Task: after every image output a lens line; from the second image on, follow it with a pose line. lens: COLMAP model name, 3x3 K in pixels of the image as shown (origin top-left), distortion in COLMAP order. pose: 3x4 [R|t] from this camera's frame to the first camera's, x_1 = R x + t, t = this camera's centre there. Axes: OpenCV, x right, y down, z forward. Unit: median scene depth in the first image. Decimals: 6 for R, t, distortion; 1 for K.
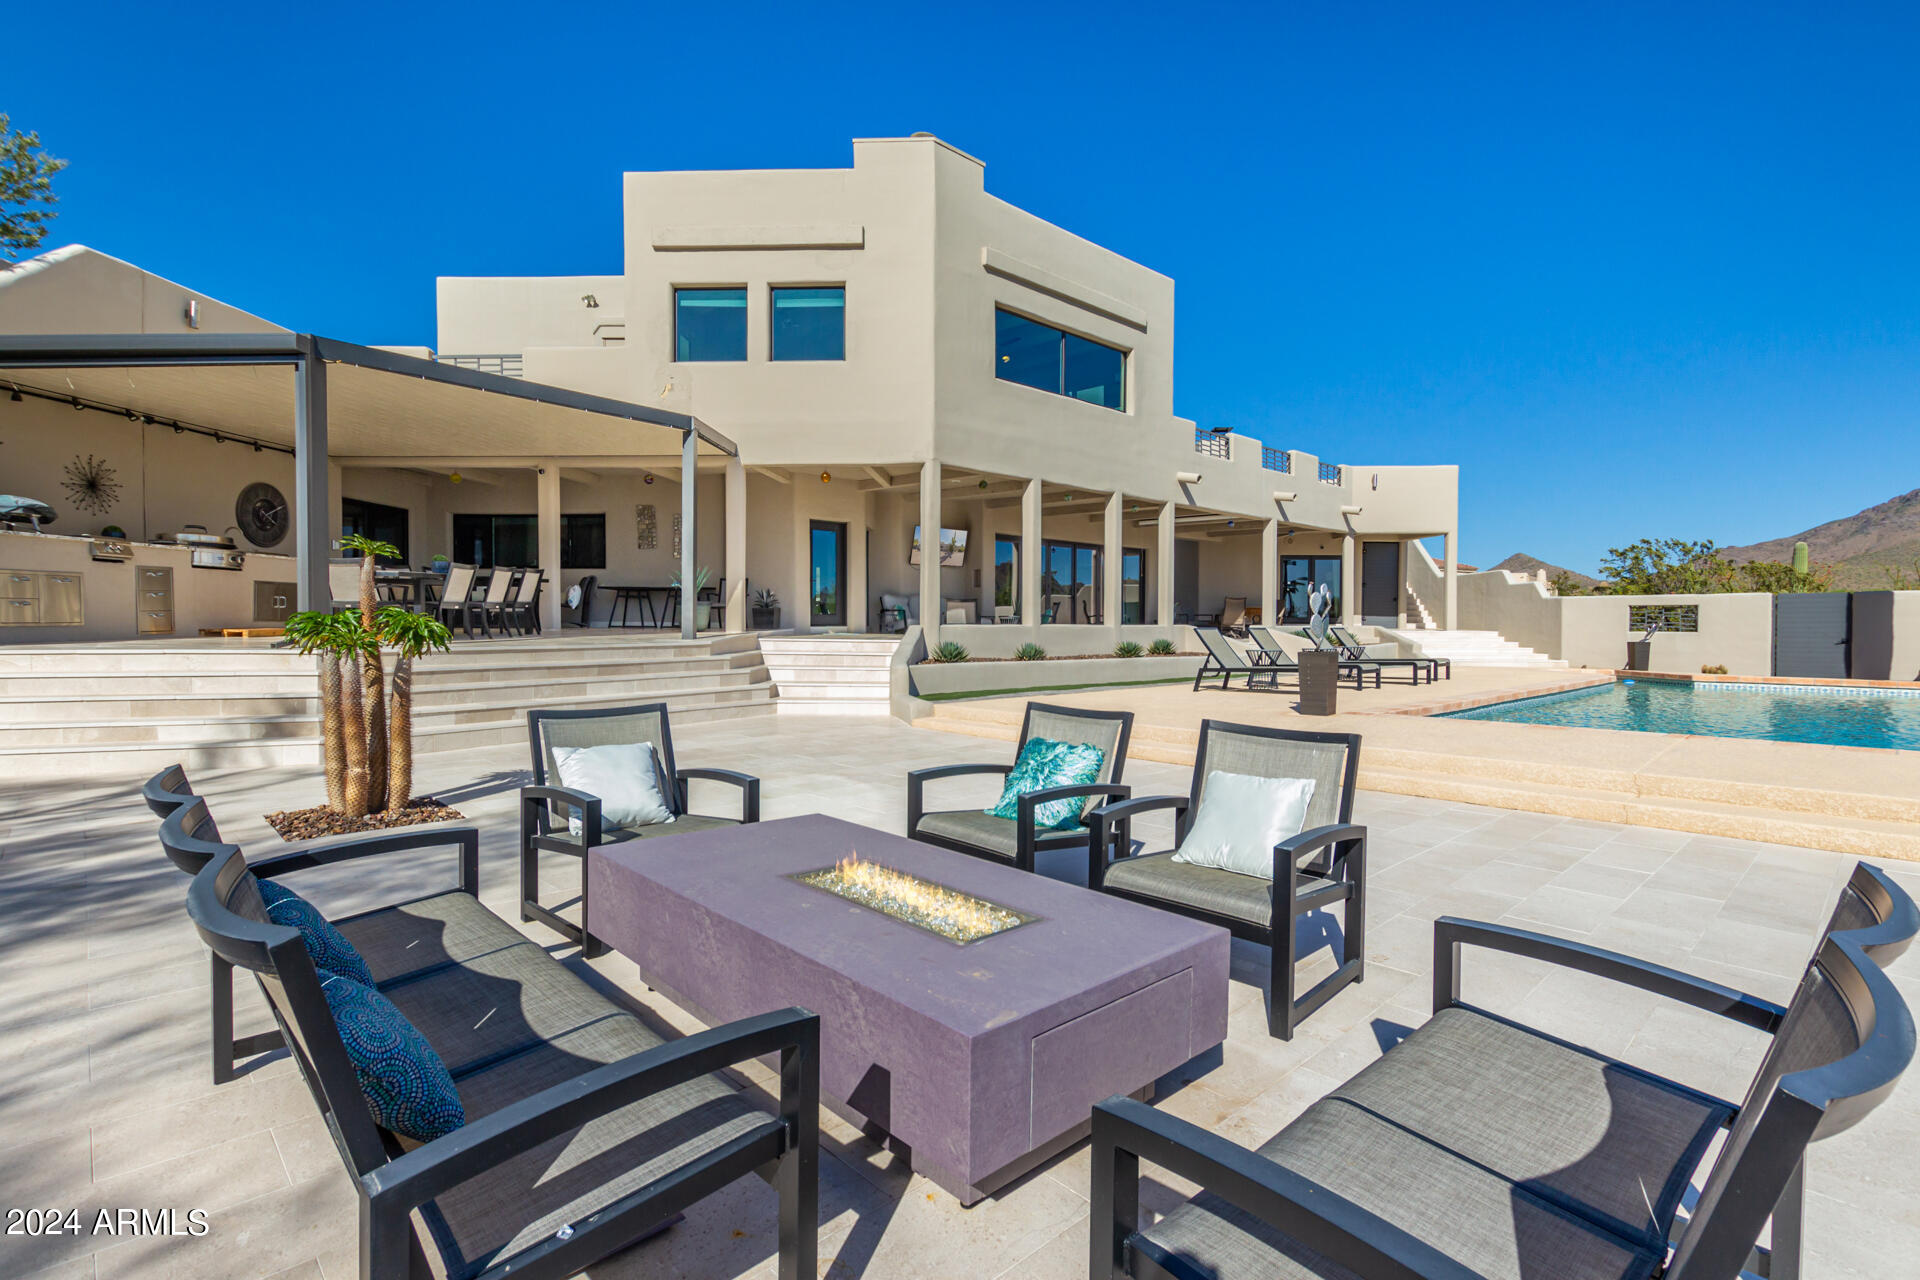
lens RADIAL K [[896.1, 0, 962.9], [0, 896.1, 644.3], [0, 0, 1]] dist [0.005318, -0.001805]
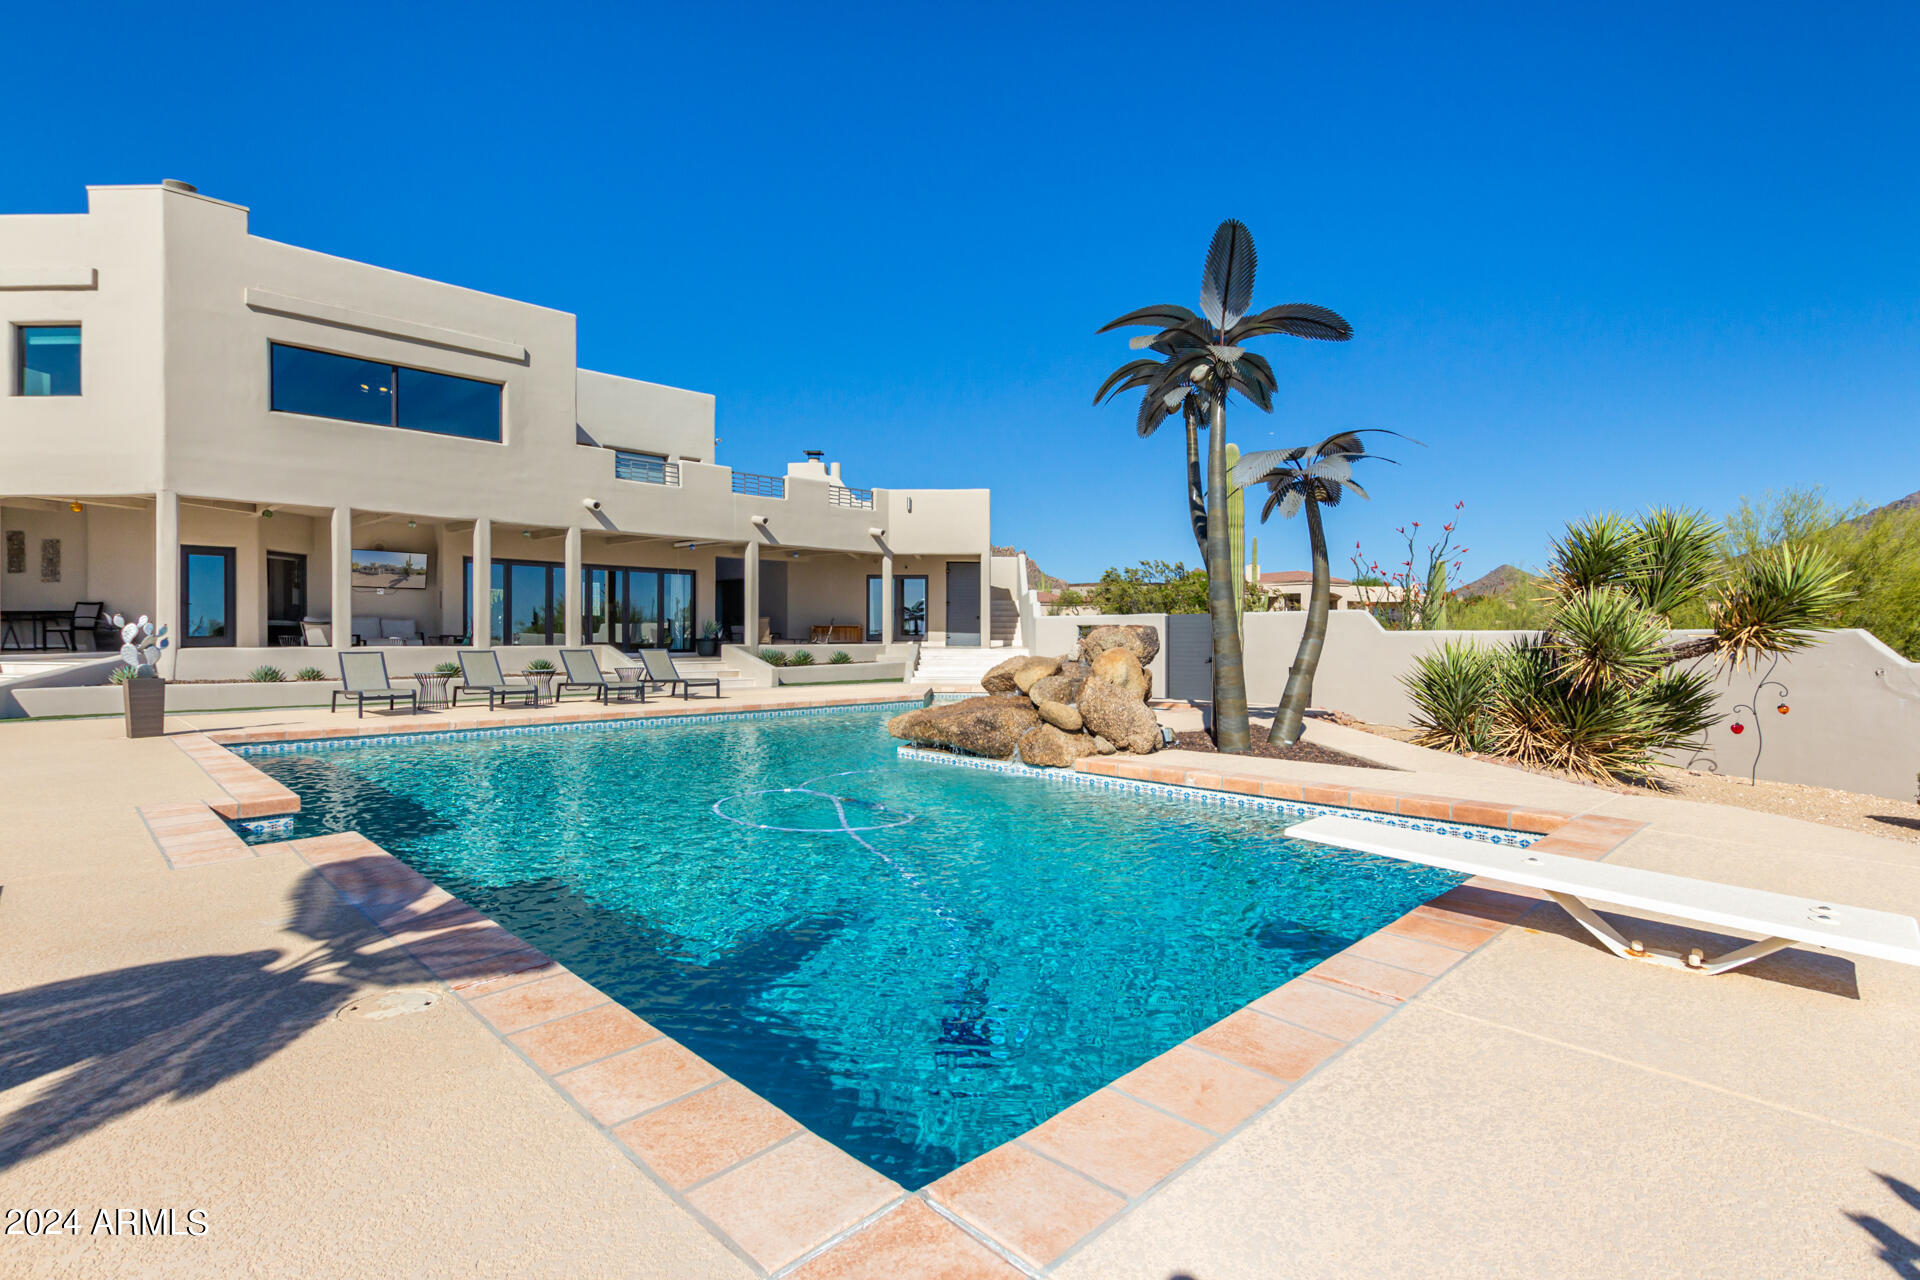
lens RADIAL K [[896.1, 0, 956.5], [0, 896.1, 635.1], [0, 0, 1]] dist [0.005318, -0.001805]
pose [[0.999882, -0.002383, 0.015195, 0.739944], [0.002724, 0.999745, -0.022434, -0.010798], [-0.015138, 0.022472, 0.999633, -0.044421]]
